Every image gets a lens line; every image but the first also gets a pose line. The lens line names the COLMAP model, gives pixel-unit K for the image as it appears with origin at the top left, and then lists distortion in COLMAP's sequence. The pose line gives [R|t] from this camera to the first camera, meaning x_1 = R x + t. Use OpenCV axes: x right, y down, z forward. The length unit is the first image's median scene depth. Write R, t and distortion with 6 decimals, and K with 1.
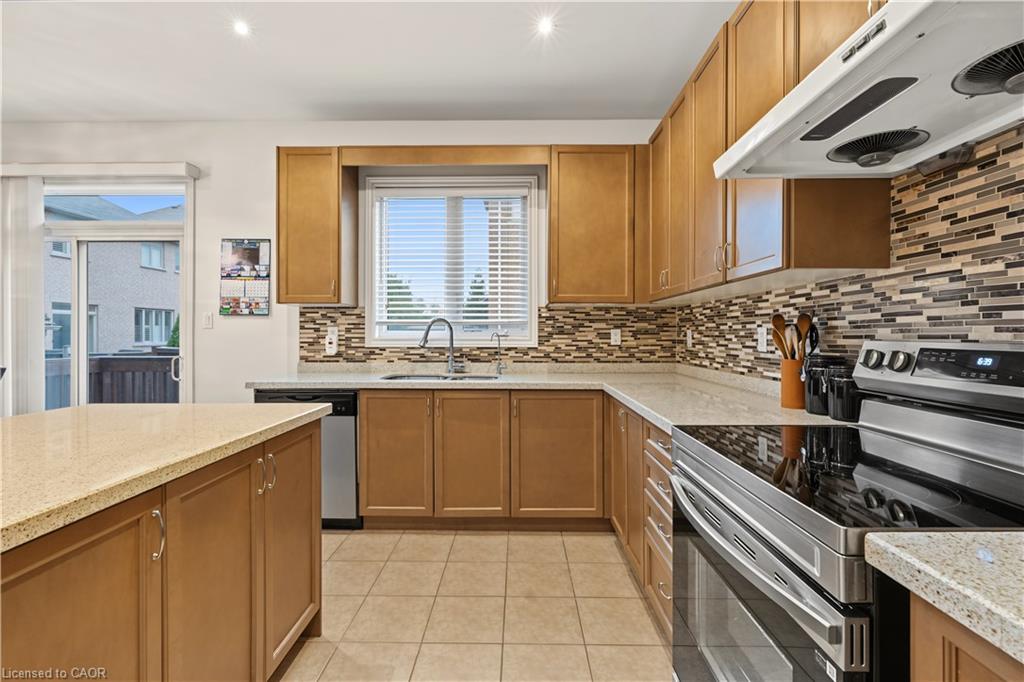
lens RADIAL K [[462.2, 0, 509.5], [0, 462.2, 337.7], [0, 0, 1]] dist [-0.000926, -0.000111]
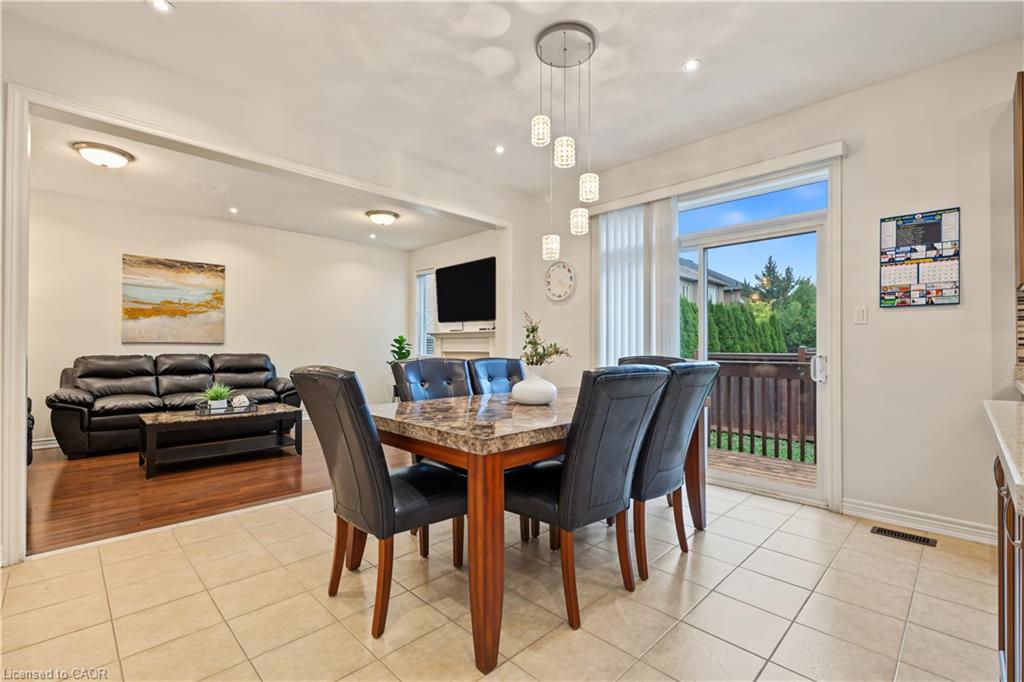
lens RADIAL K [[462.2, 0, 515.9], [0, 462.2, 340.0], [0, 0, 1]] dist [-0.000926, -0.000111]
pose [[0.717074, -0.012237, -0.696890, -0.515309], [-0.002794, 0.999787, -0.020430, 0.030020], [0.696991, 0.016597, 0.716887, -0.082414]]
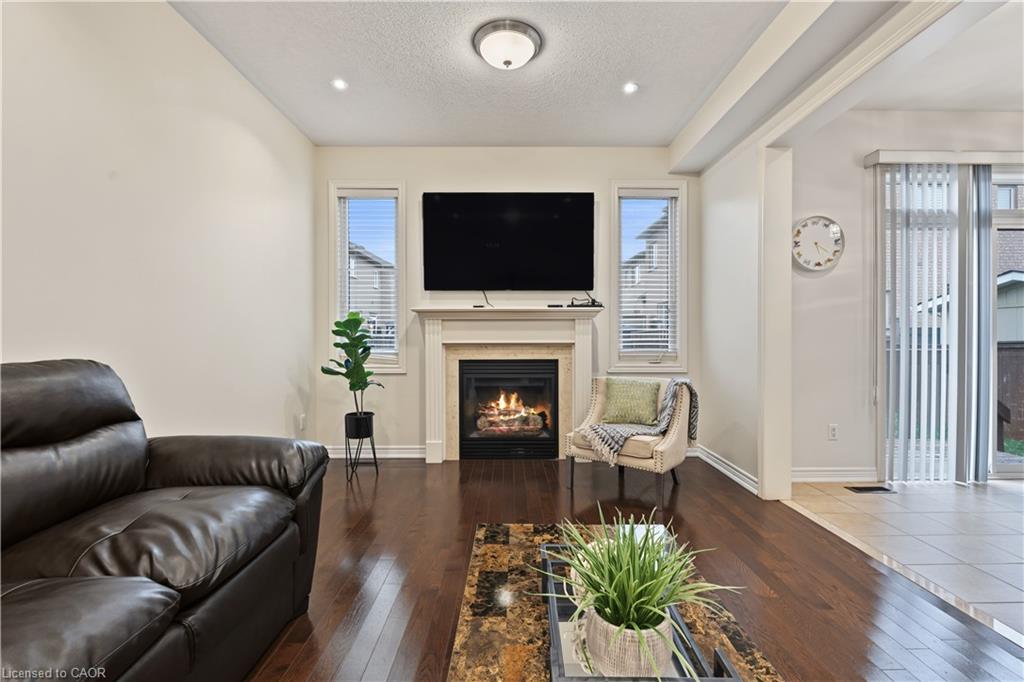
lens RADIAL K [[462.2, 0, 512.4], [0, 462.2, 338.9], [0, 0, 1]] dist [-0.000926, -0.000111]
pose [[0.999852, -0.000854, 0.017182, -3.068674], [0.000847, 1.000000, 0.000442, 0.027320], [-0.017183, -0.000427, 0.999852, 0.093572]]
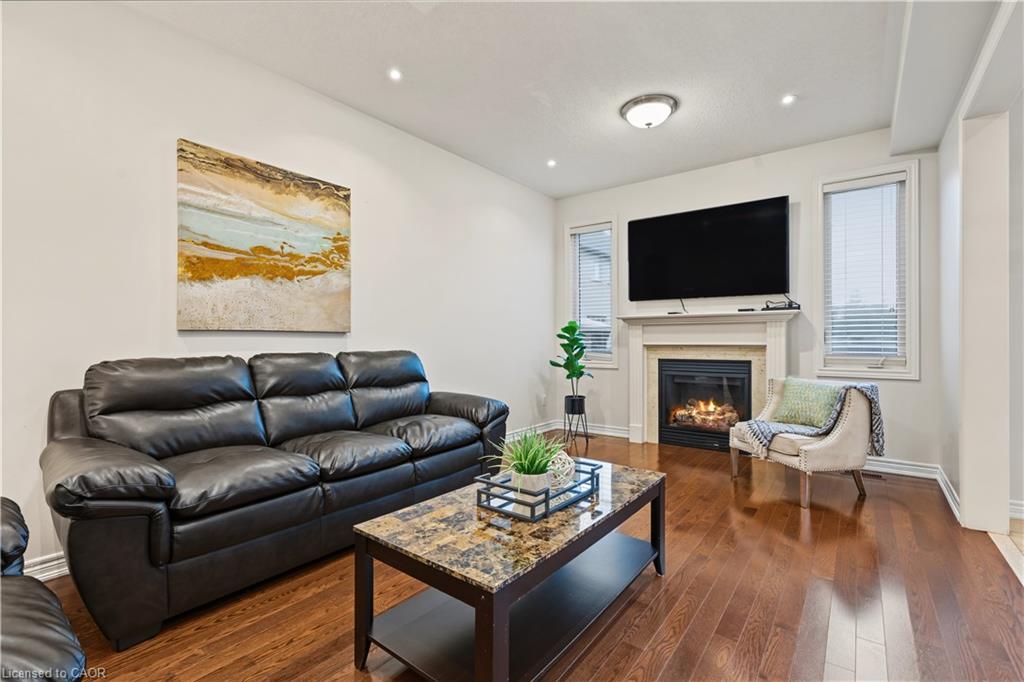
lens RADIAL K [[462.2, 0, 519.9], [0, 462.2, 338.0], [0, 0, 1]] dist [-0.000926, -0.000111]
pose [[0.806429, -0.004299, -0.591315, -2.459029], [0.000745, 0.999980, -0.006255, 0.026477], [0.591330, 0.004604, 0.806416, -0.209598]]
